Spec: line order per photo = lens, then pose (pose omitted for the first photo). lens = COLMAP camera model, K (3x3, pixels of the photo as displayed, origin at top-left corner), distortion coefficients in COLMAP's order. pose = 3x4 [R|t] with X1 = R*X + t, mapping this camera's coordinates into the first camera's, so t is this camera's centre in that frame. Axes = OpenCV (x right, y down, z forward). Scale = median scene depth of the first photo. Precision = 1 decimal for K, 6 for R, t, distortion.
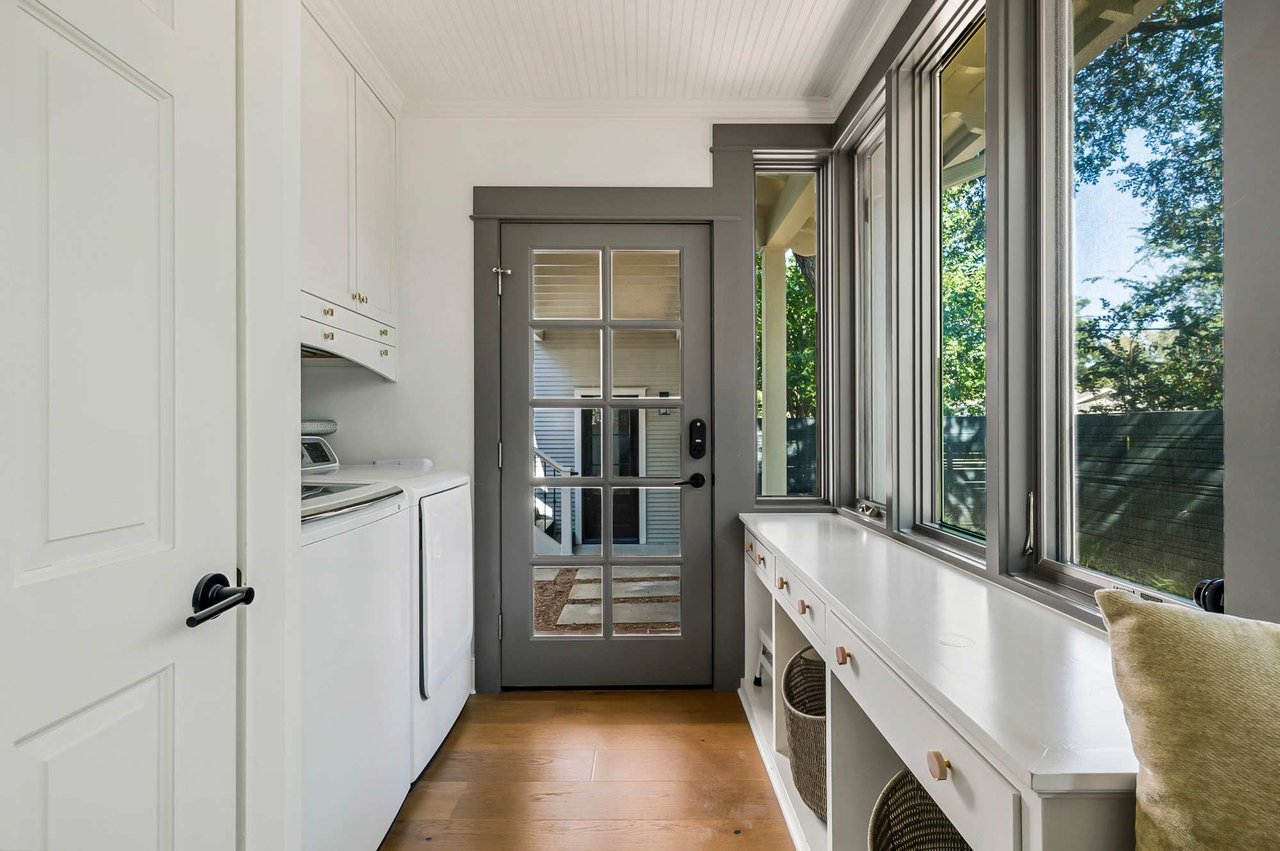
lens RADIAL K [[587.3, 0, 640.0], [0, 587.3, 425.5], [0, 0, 1]] dist [0.002772, 0.000098]
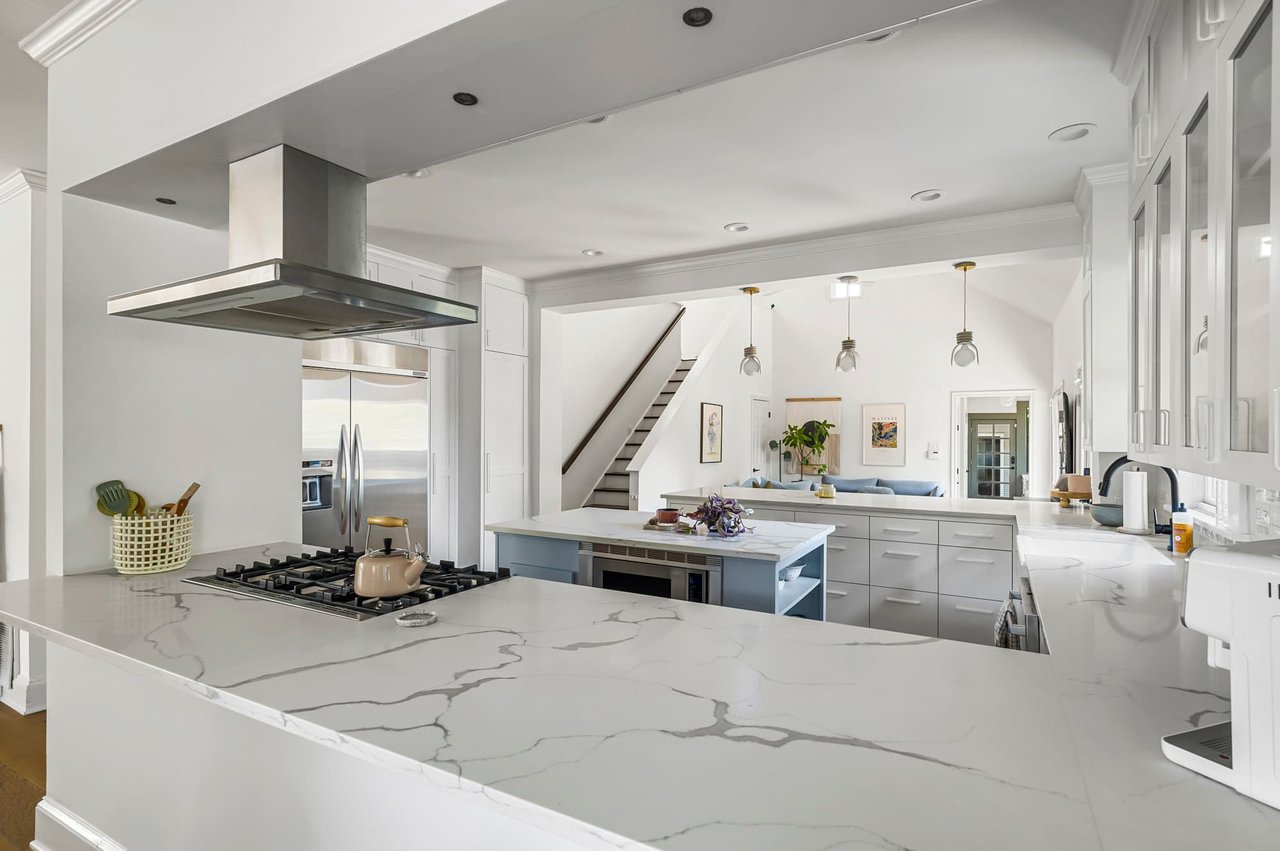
lens RADIAL K [[630.9, 0, 640.9], [0, 630.9, 435.4], [0, 0, 1]] dist [0.000613, 0.000040]
pose [[0.868795, 0.009351, -0.495084, -0.000659], [-0.007429, 0.999955, 0.005849, -0.208544], [0.495117, -0.001403, 0.868825, -5.589047]]
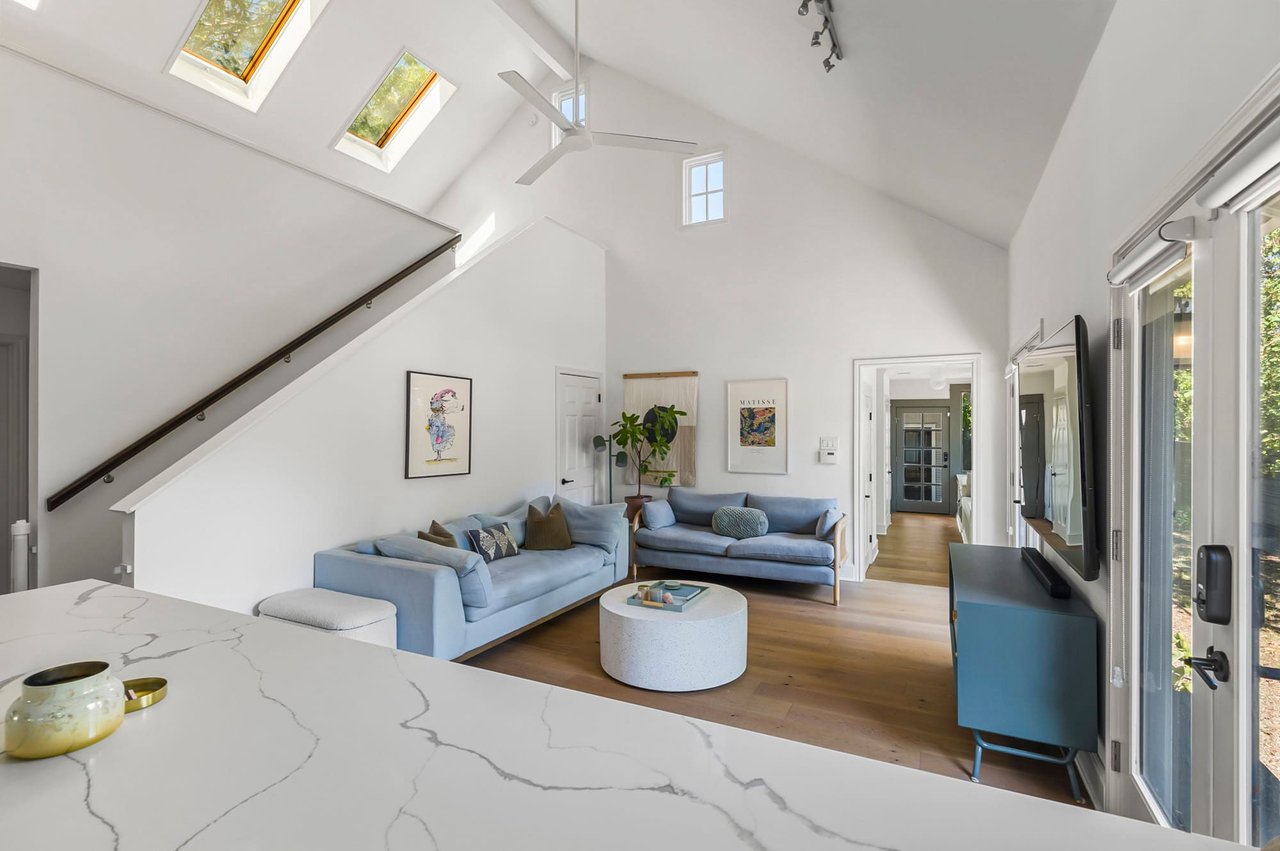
lens RADIAL K [[587.3, 0, 640.0], [0, 587.3, 425.5], [0, 0, 1]] dist [0.002772, 0.000098]
pose [[0.893718, 0.003208, -0.448618, 0.024640], [-0.002851, 0.999995, 0.001471, -0.207357], [0.448620, -0.000035, 0.893722, -3.876650]]
